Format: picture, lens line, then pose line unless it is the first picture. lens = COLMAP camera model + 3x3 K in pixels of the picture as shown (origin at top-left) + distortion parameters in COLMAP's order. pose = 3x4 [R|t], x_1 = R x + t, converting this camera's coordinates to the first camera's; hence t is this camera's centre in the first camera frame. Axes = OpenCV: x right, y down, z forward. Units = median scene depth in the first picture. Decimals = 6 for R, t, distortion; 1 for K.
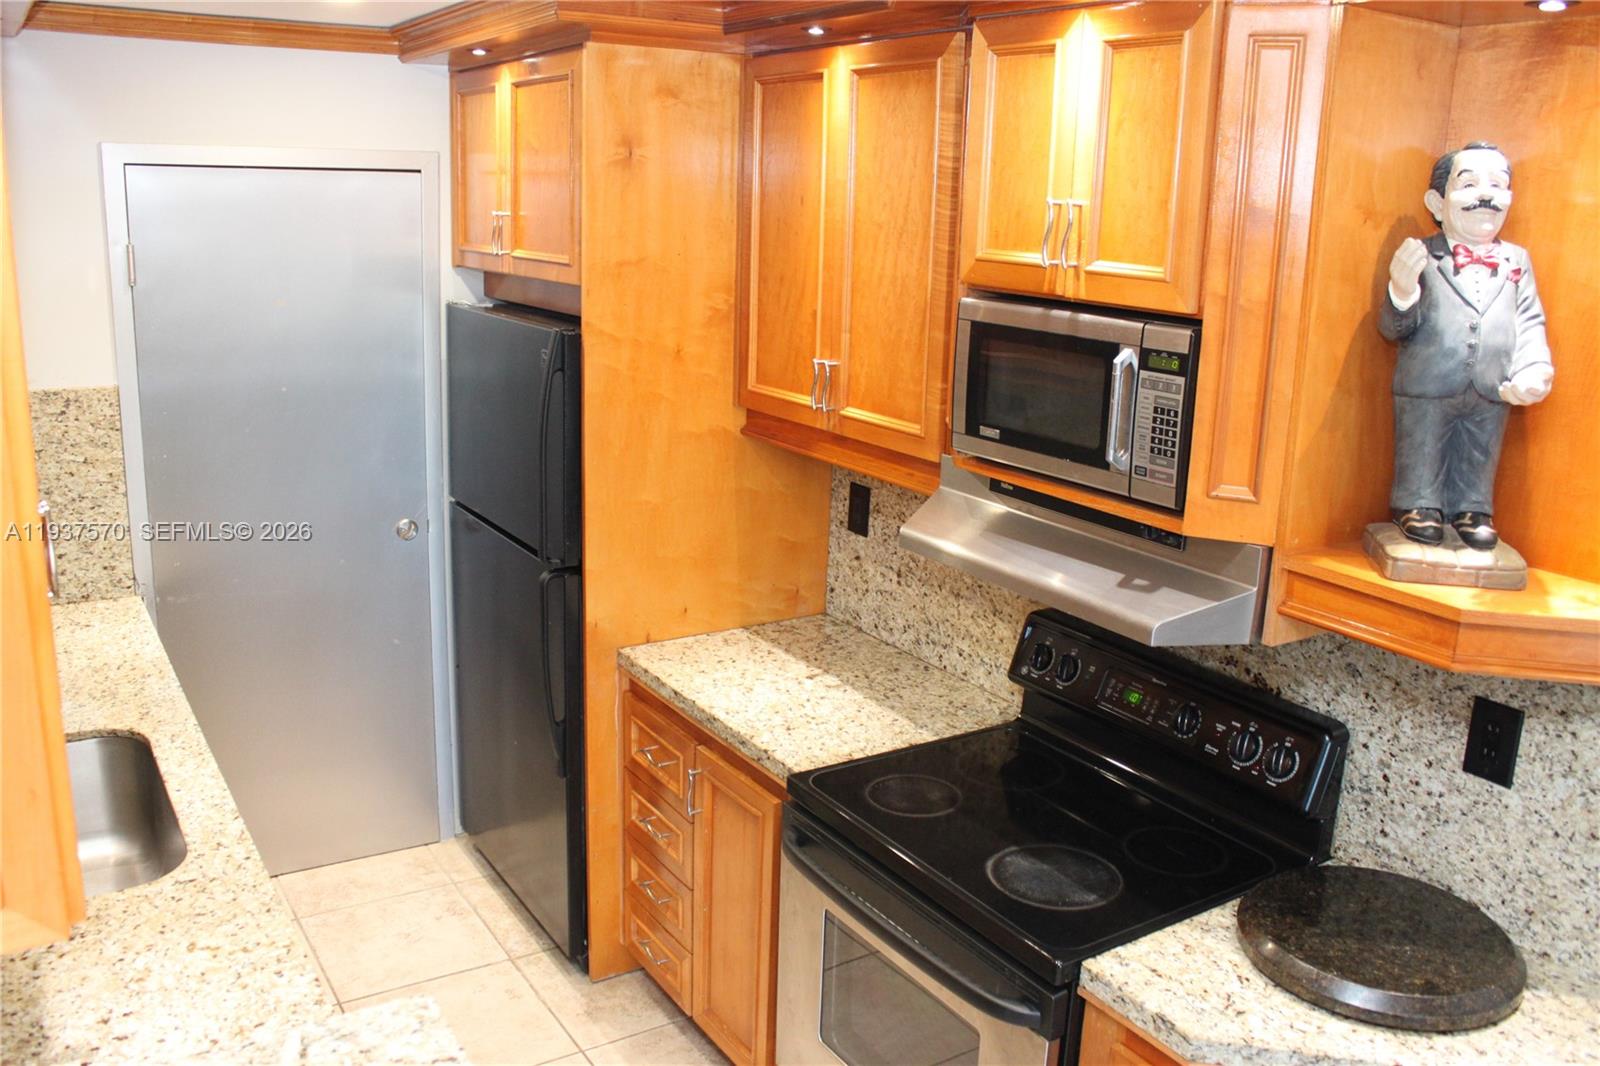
lens RADIAL K [[1327.4, 0, 800.0], [0, 1327.4, 533.0], [0, 0, 1]] dist [-0.166877, 0.151665]
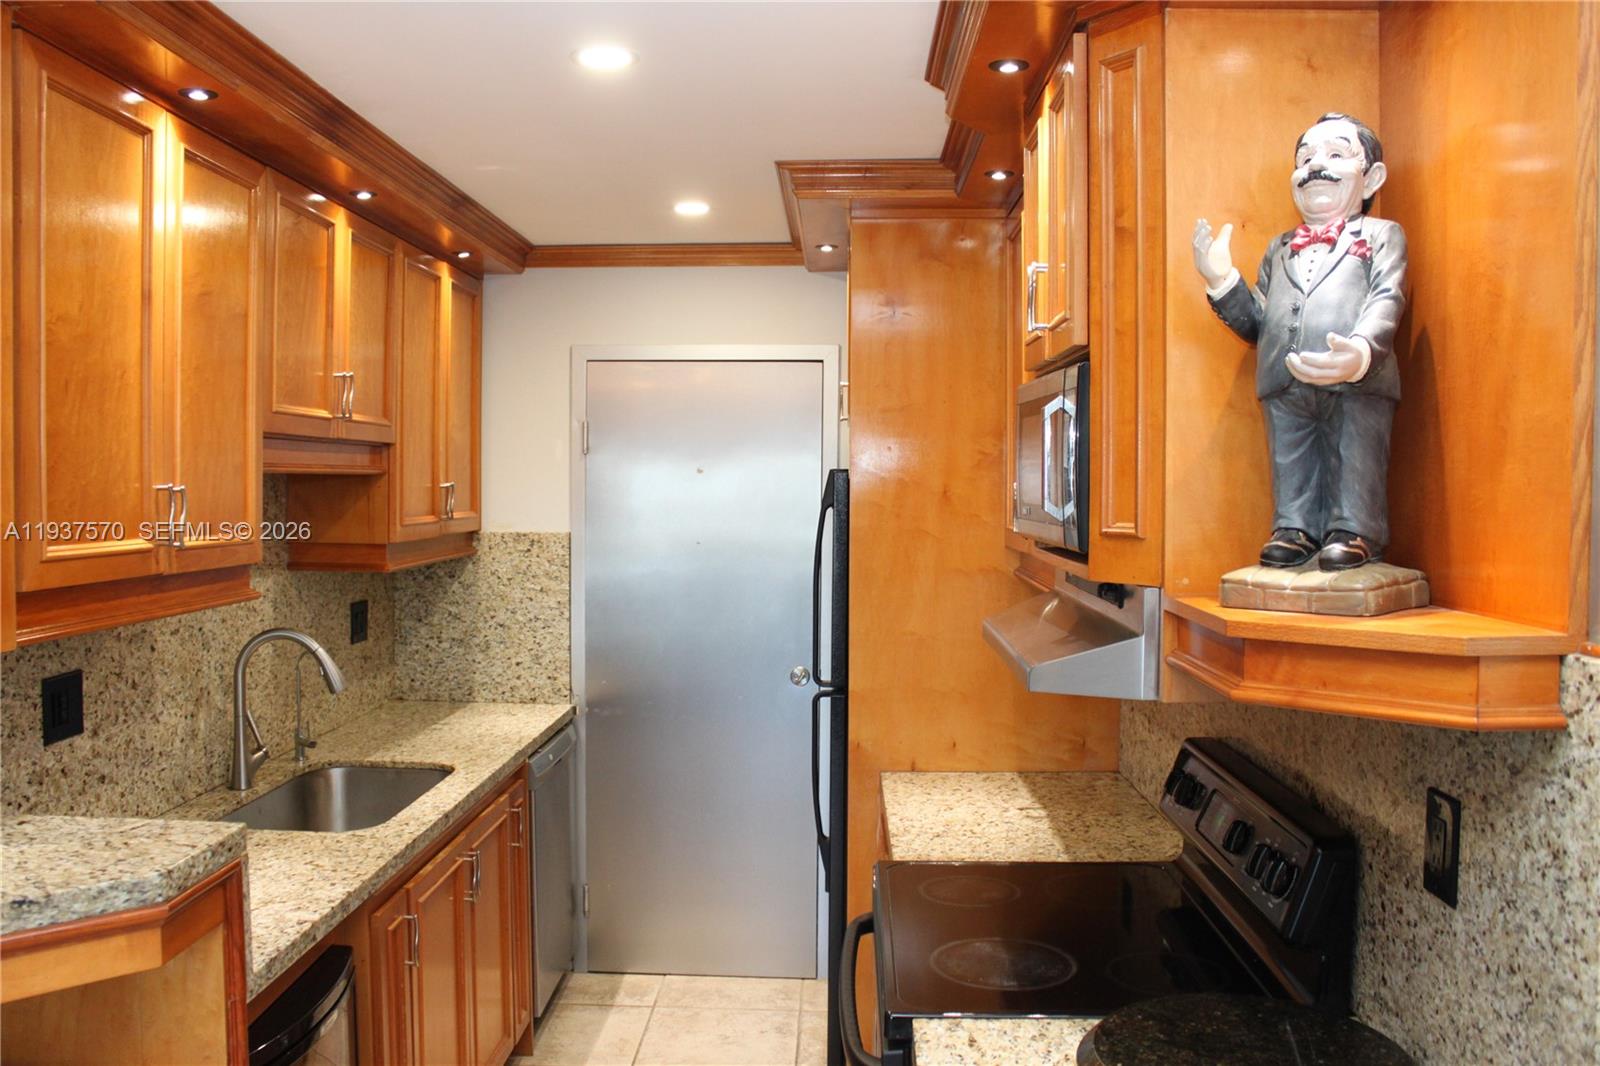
lens RADIAL K [[1327.4, 0, 800.0], [0, 1327.4, 533.0], [0, 0, 1]] dist [-0.166877, 0.151665]
pose [[0.825057, -0.008698, -0.564982, 0.411796], [-0.113980, 0.976766, -0.181485, 0.101810], [0.553434, 0.214133, 0.804896, 0.079943]]
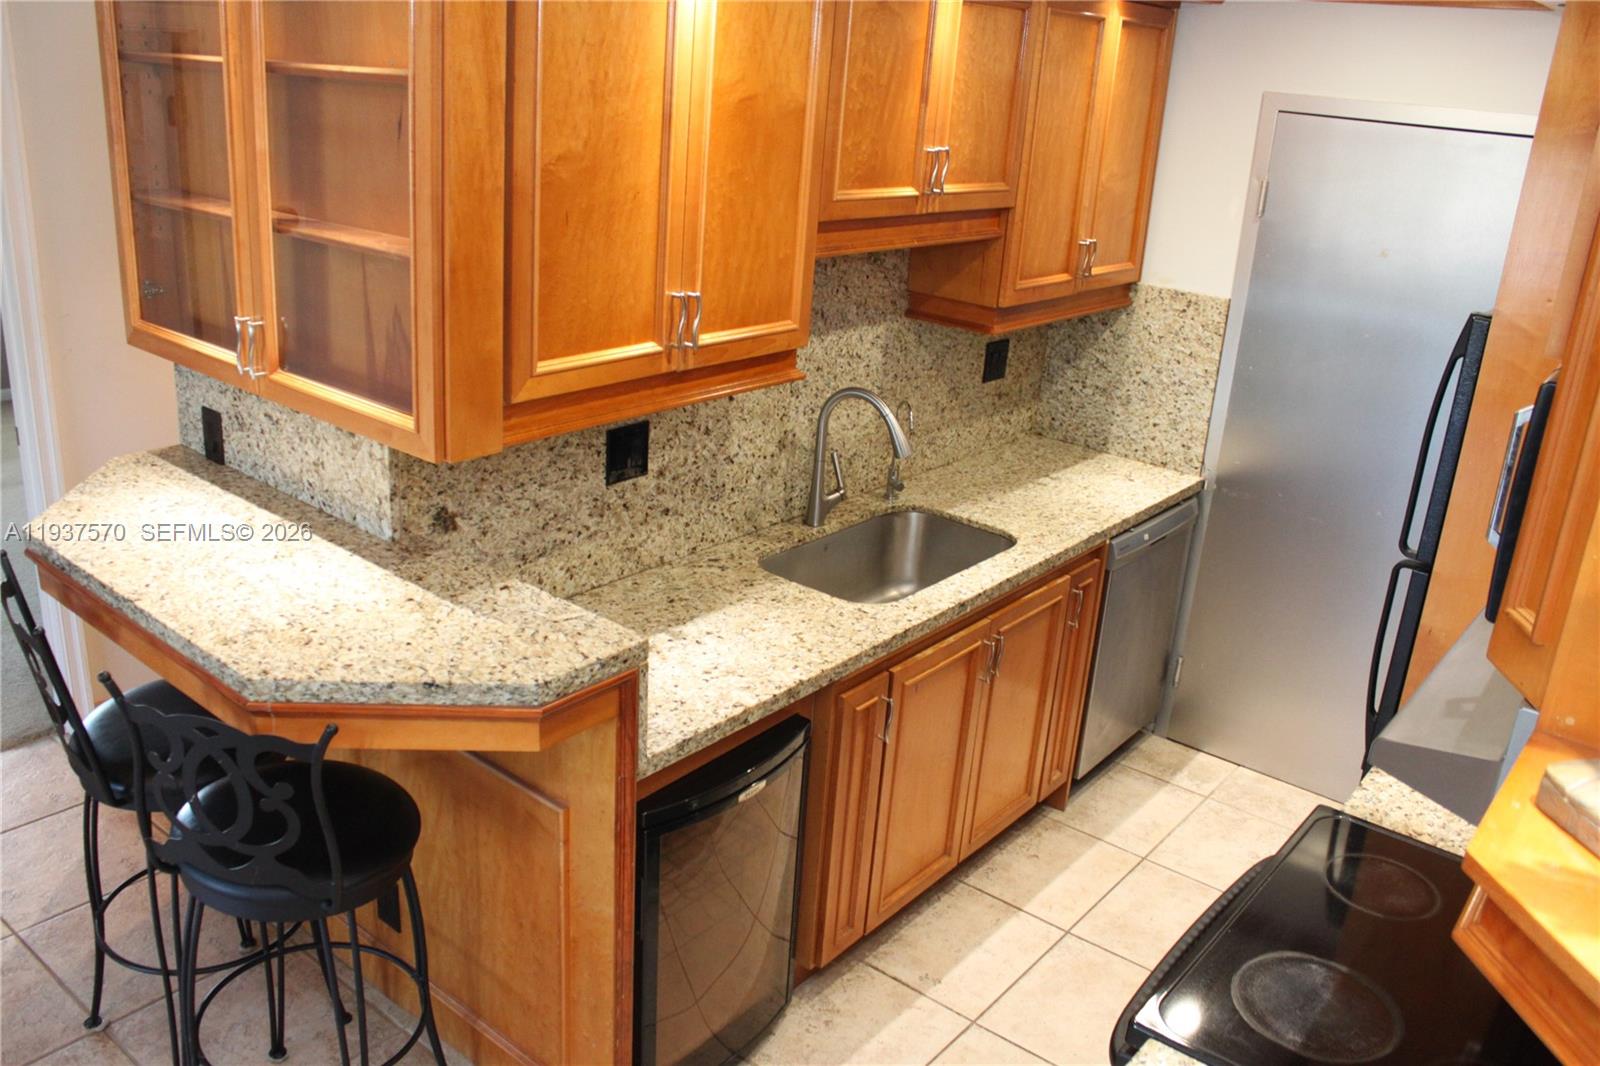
lens RADIAL K [[1327.4, 0, 800.0], [0, 1327.4, 533.0], [0, 0, 1]] dist [-0.166877, 0.151665]
pose [[0.324943, 0.310345, -0.893363, 0.492064], [-0.284412, 0.932964, 0.220653, -0.069230], [0.901954, 0.182383, 0.391426, 0.230568]]
